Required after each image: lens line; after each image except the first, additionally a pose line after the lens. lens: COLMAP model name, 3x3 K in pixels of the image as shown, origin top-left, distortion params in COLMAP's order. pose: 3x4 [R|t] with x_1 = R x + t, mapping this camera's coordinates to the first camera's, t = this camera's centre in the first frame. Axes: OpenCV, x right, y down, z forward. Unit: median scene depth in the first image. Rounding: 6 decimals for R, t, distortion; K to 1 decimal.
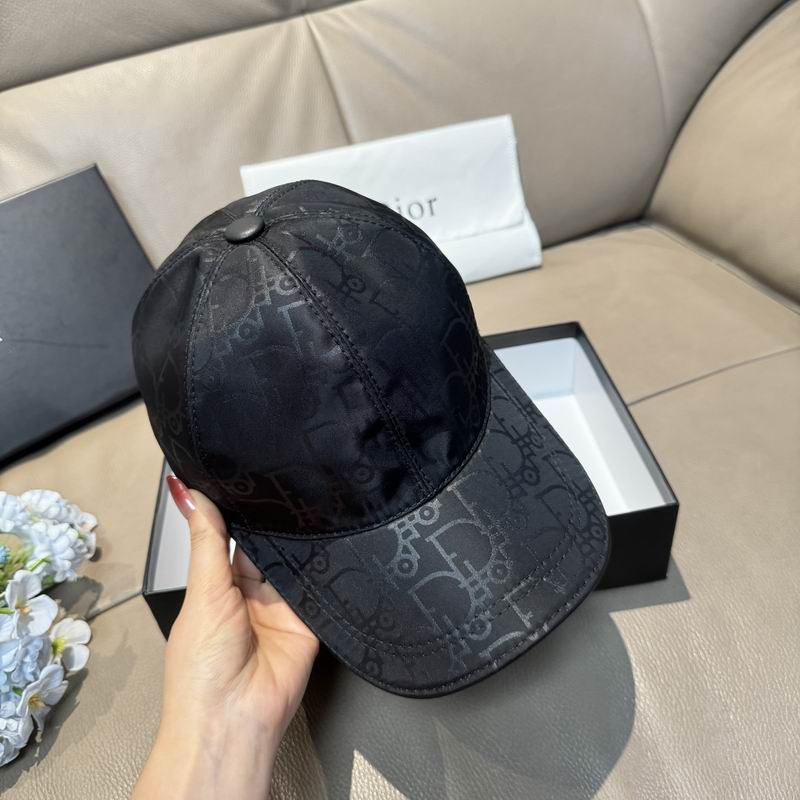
lens RADIAL K [[785.8, 0, 395.0], [0, 785.8, 404.3], [0, 0, 1]] dist [-0.032946, 0.000000]
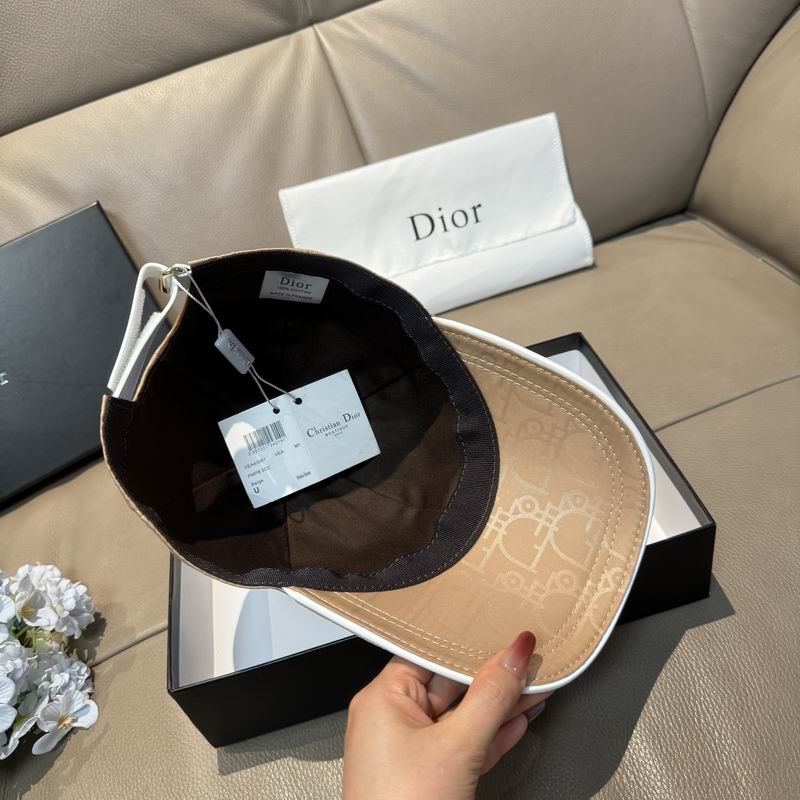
lens RADIAL K [[785.8, 0, 395.8], [0, 785.8, 399.9], [0, 0, 1]] dist [-0.032946, 0.000000]
pose [[0.993070, -0.028701, -0.113966, 0.110793], [0.032489, 0.998975, 0.031518, -0.081367], [0.112945, -0.035002, 0.992985, 0.042727]]
